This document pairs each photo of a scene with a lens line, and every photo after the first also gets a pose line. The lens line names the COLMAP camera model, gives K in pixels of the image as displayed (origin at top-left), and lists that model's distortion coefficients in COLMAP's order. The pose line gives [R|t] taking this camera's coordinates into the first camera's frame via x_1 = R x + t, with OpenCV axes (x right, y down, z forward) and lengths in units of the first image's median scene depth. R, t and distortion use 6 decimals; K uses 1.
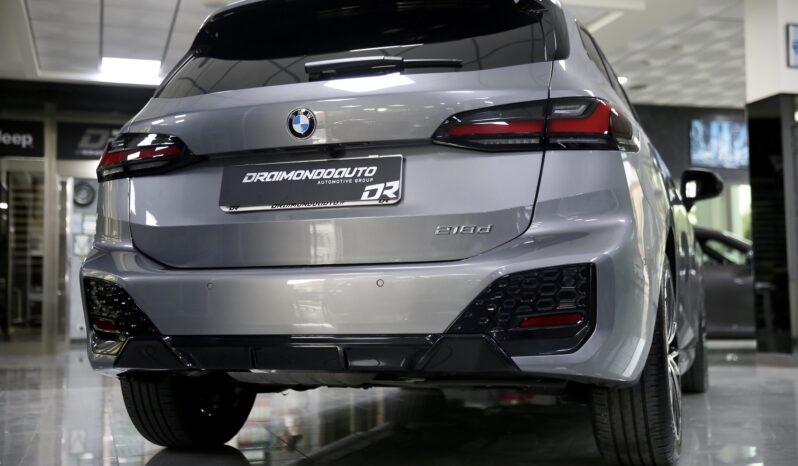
lens RADIAL K [[1018.1, 0, 404.1], [0, 1018.1, 229.7], [0, 0, 1]] dist [0.043198, 0.000000]
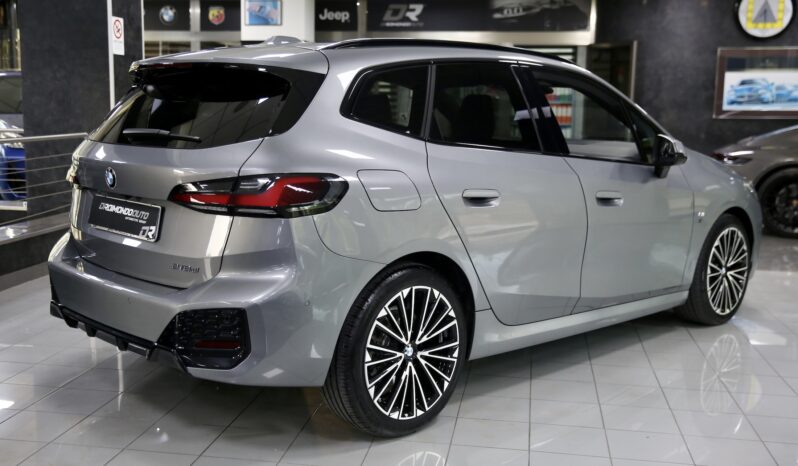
lens RADIAL K [[874.7, 0, 397.6], [0, 874.7, 235.1], [0, 0, 1]] dist [-0.021678, 0.000000]
pose [[0.897100, 0.093987, -0.431716, 0.795711], [0.008446, 0.973286, 0.229441, -0.302047], [0.441748, -0.209478, 0.872341, 0.087118]]
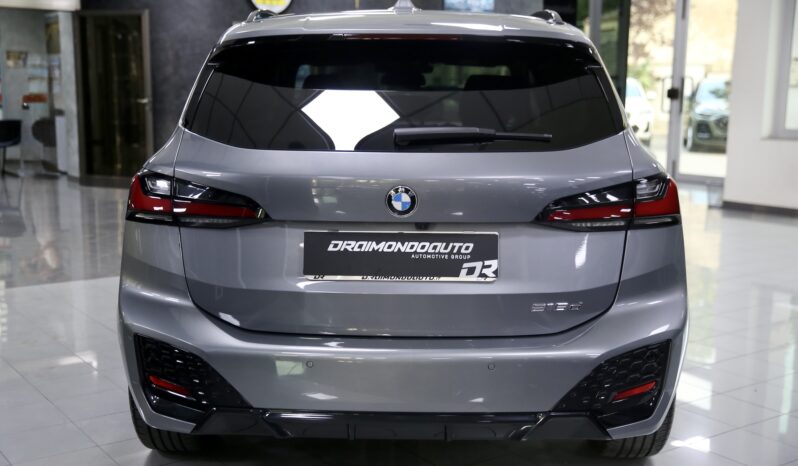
lens RADIAL K [[988.7, 0, 396.8], [0, 988.7, 235.4], [0, 0, 1]] dist [0.018551, 0.000000]
pose [[0.950900, -0.029278, 0.308112, -0.399062], [-0.041932, 0.974149, 0.221979, -0.282442], [-0.306646, -0.224000, 0.925091, 0.104011]]
